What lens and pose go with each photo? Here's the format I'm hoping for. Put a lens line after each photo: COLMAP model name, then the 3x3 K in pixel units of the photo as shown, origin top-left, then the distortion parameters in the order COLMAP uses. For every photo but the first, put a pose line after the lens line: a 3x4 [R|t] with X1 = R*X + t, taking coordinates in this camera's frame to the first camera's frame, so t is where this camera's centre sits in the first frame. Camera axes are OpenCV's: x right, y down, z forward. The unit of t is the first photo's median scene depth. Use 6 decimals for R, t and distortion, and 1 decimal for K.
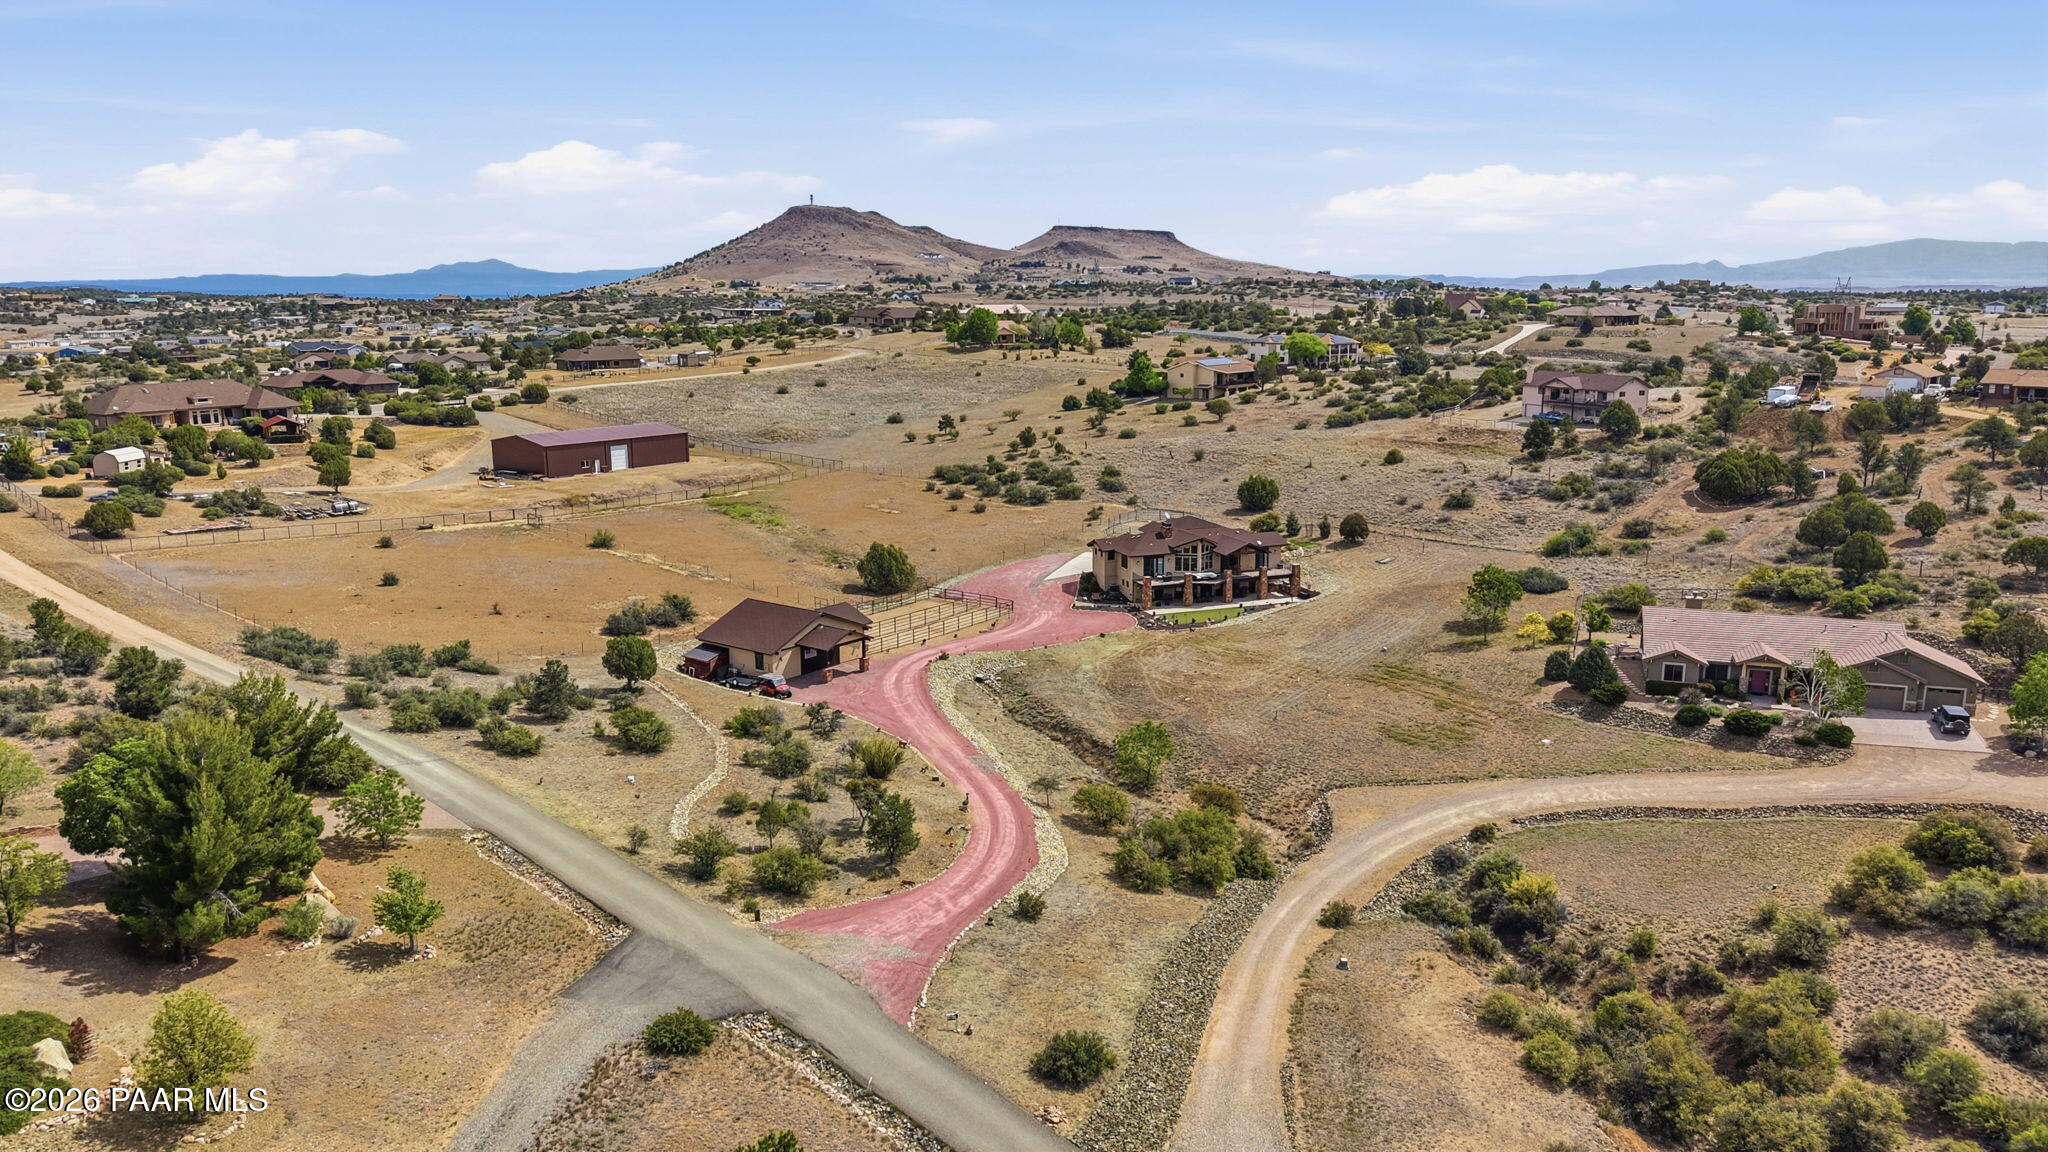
lens RADIAL K [[1404.8, 0, 1024.0], [0, 1404.8, 576.0], [0, 0, 1]] dist [0.077323, -0.195912]
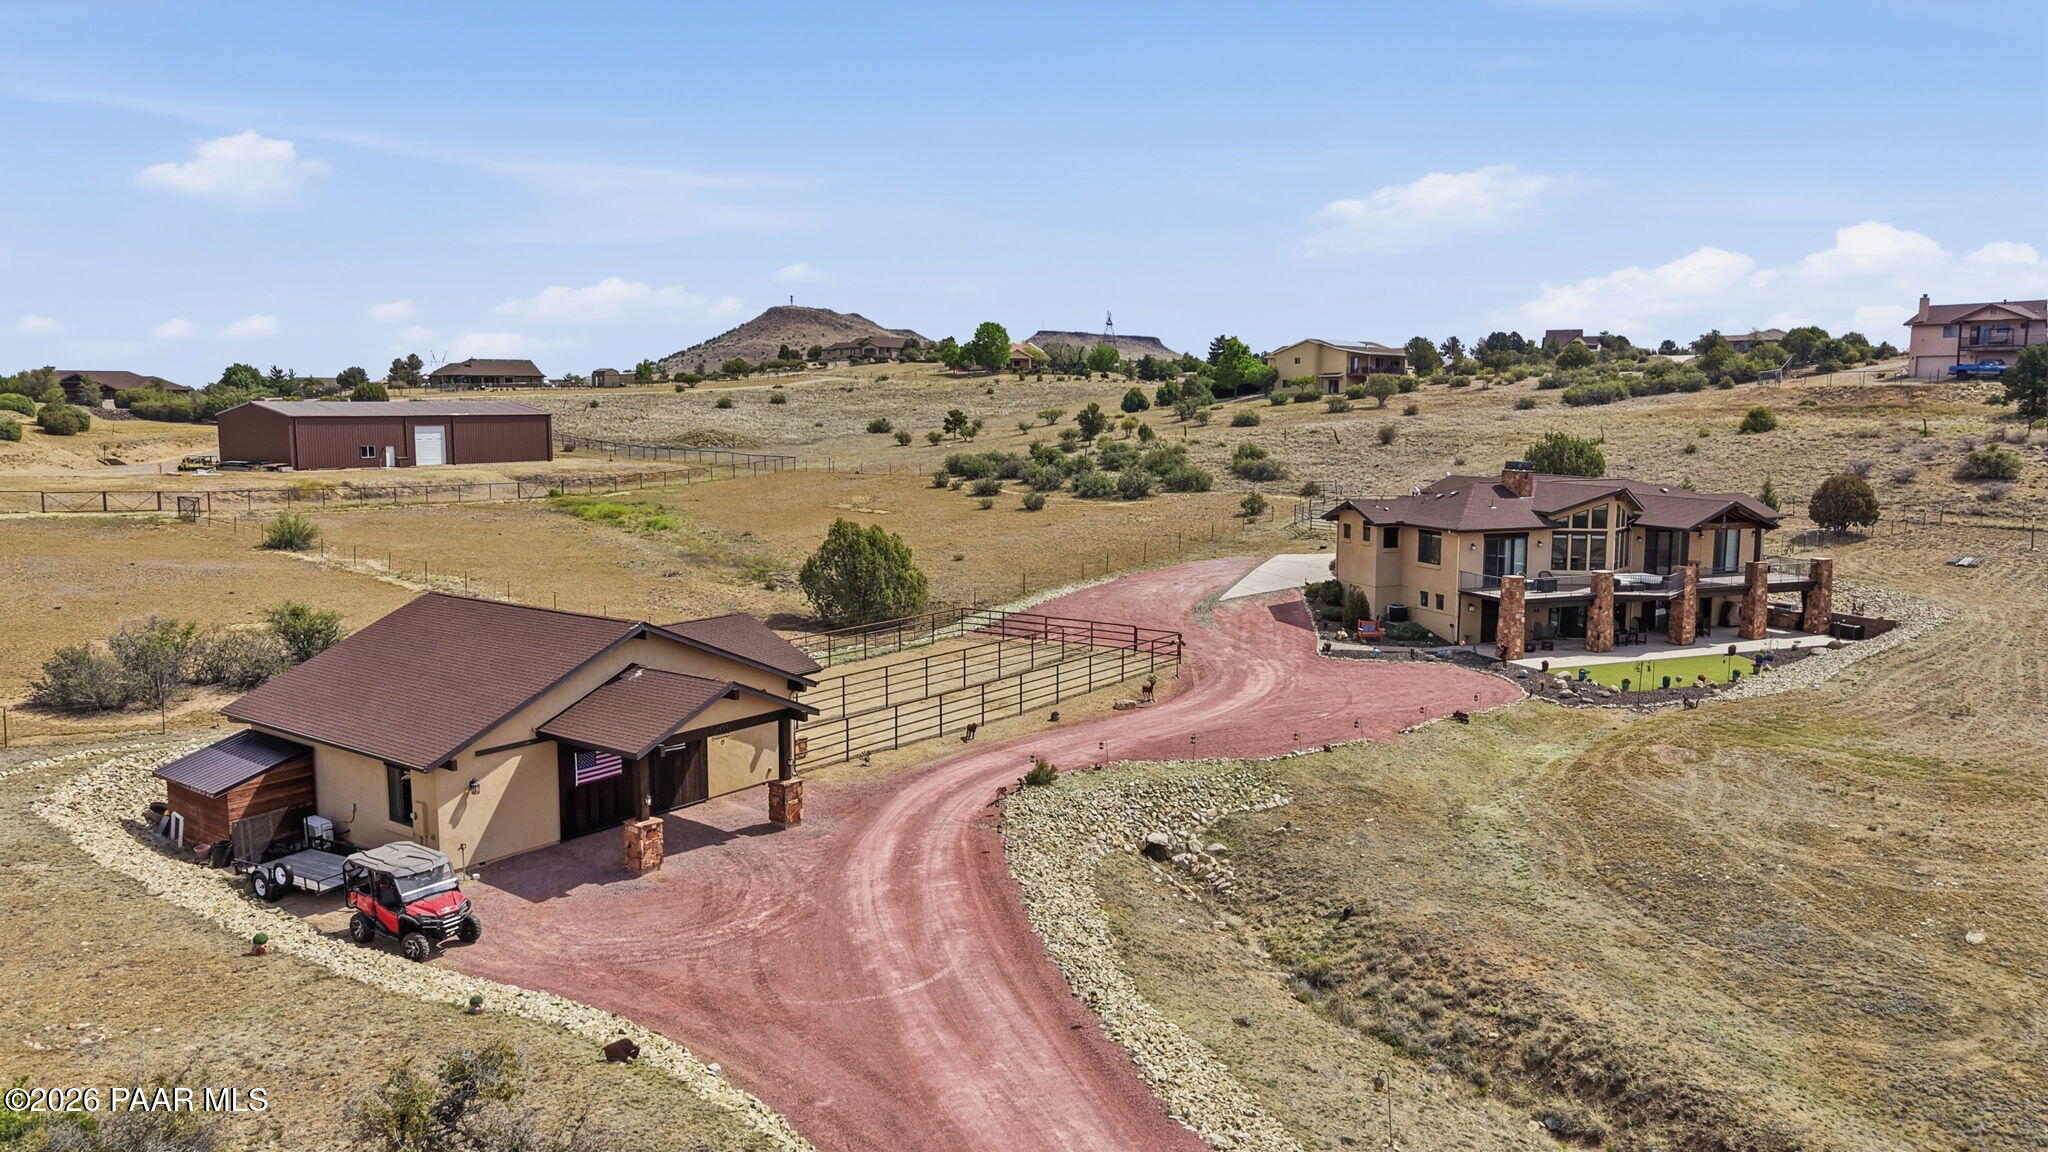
lens RADIAL K [[1404.8, 0, 1024.0], [0, 1404.8, 576.0], [0, 0, 1]] dist [0.077323, -0.195912]
pose [[0.999874, 0.003805, 0.015434, -0.055307], [-0.002552, 0.996755, -0.080449, 0.031565], [-0.015690, 0.080400, 0.996639, 0.567585]]
